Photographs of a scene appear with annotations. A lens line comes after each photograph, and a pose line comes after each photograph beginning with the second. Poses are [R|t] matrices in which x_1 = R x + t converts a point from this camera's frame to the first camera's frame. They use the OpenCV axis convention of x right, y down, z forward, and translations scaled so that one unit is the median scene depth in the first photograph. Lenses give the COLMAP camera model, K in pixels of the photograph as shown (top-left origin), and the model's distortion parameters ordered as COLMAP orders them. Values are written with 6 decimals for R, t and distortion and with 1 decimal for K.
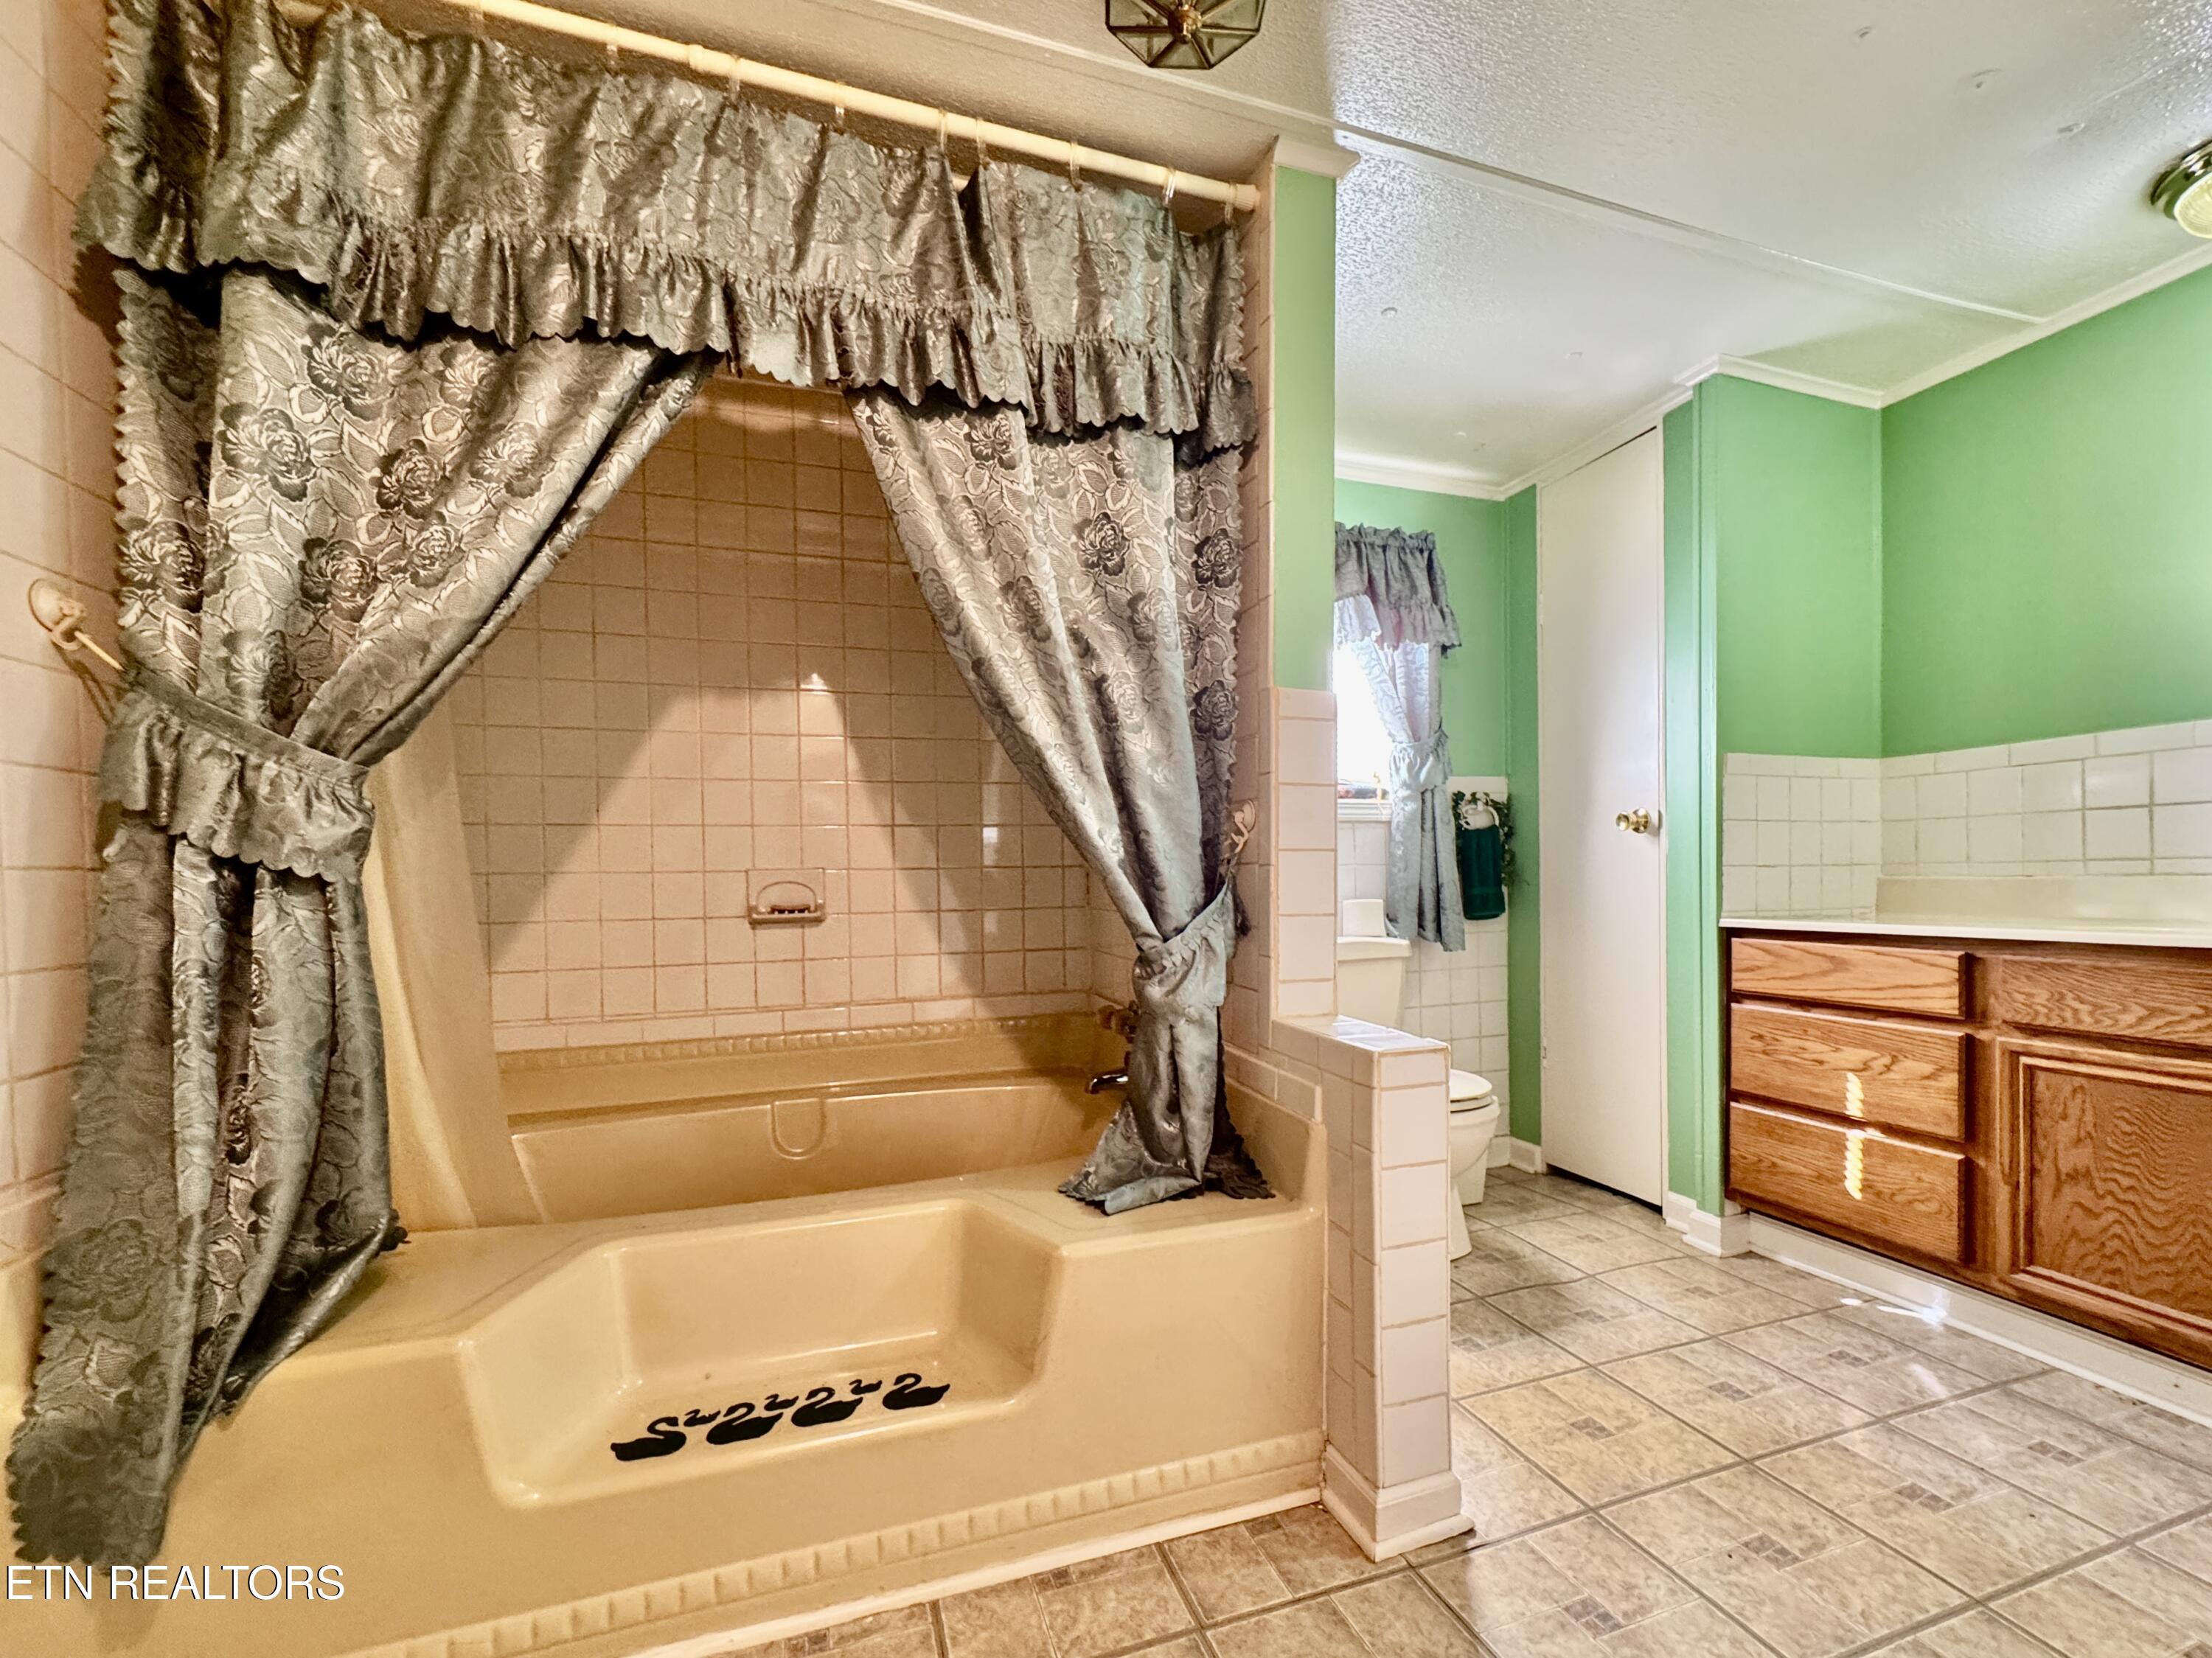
lens RADIAL K [[956.2, 0, 1152.4], [0, 956.2, 883.5], [0, 0, 1]] dist [0.000230, -0.000424]
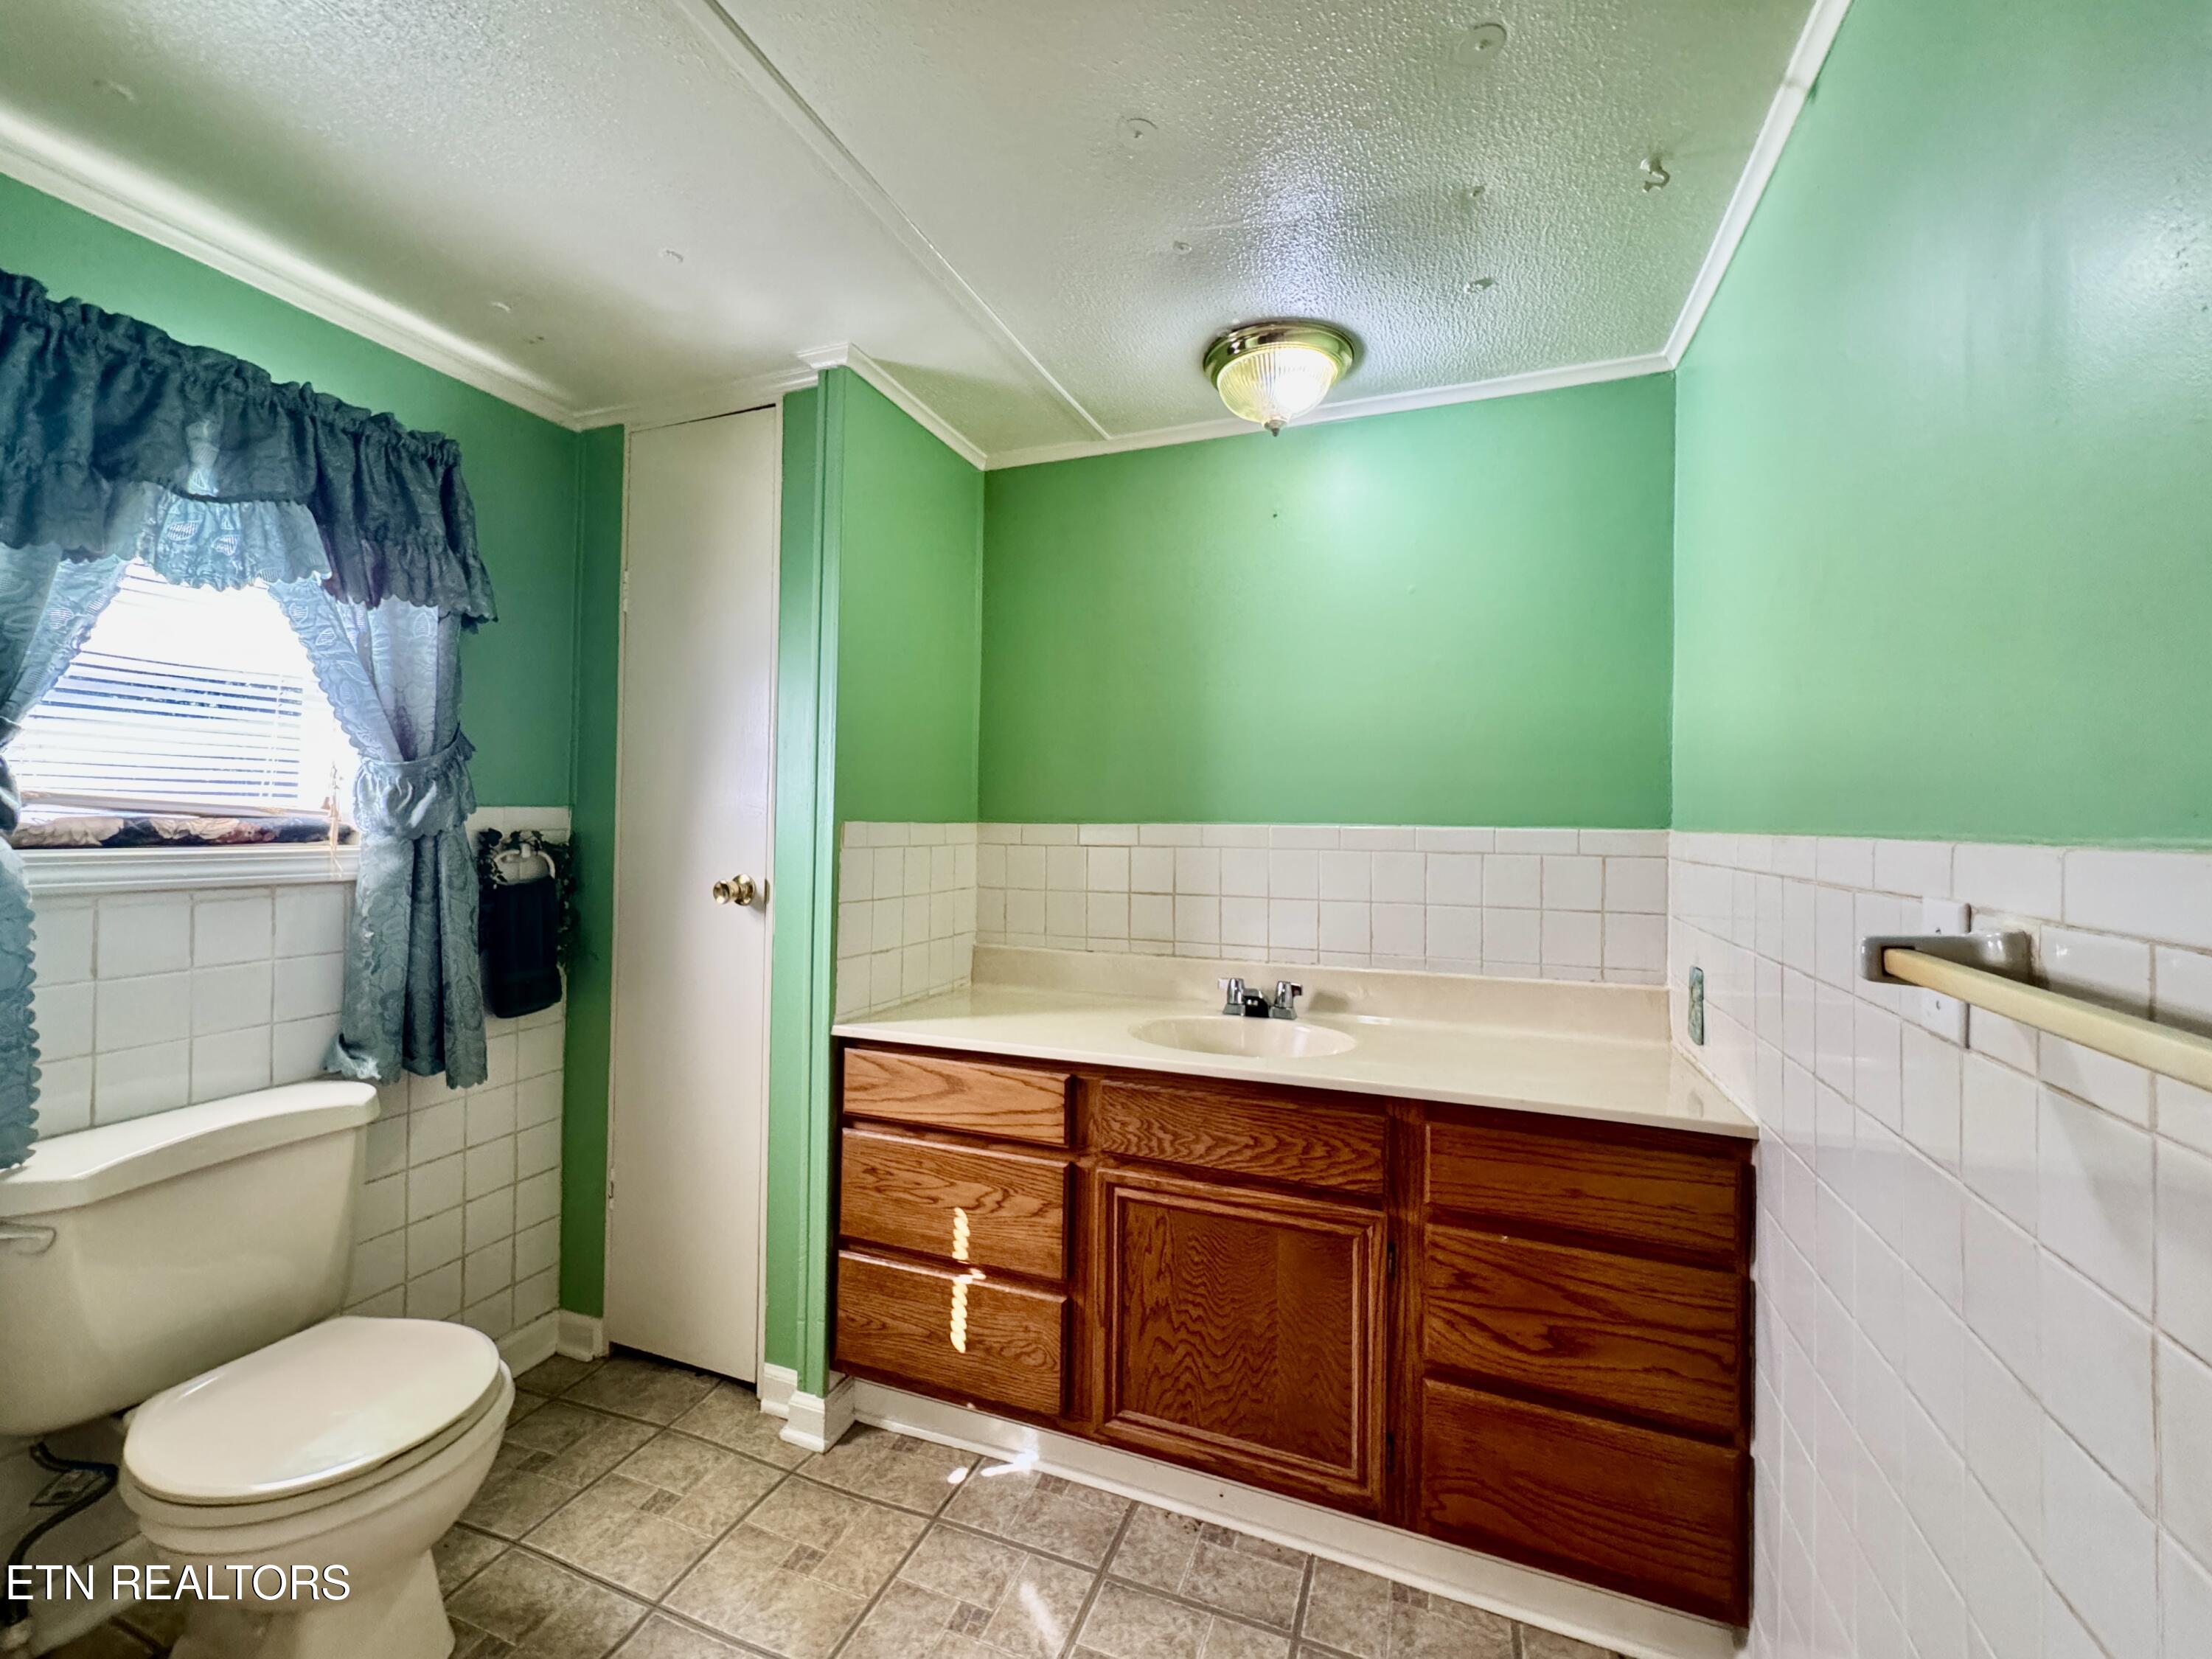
lens RADIAL K [[899.8, 0, 1106.0], [0, 899.8, 829.5], [0, 0, 1]] dist [-0.001286, -0.000115]
pose [[0.658126, 0.024002, 0.752525, 0.165044], [-0.021832, 0.999680, -0.012791, -0.128436], [-0.752591, -0.008011, 0.658439, 0.320405]]
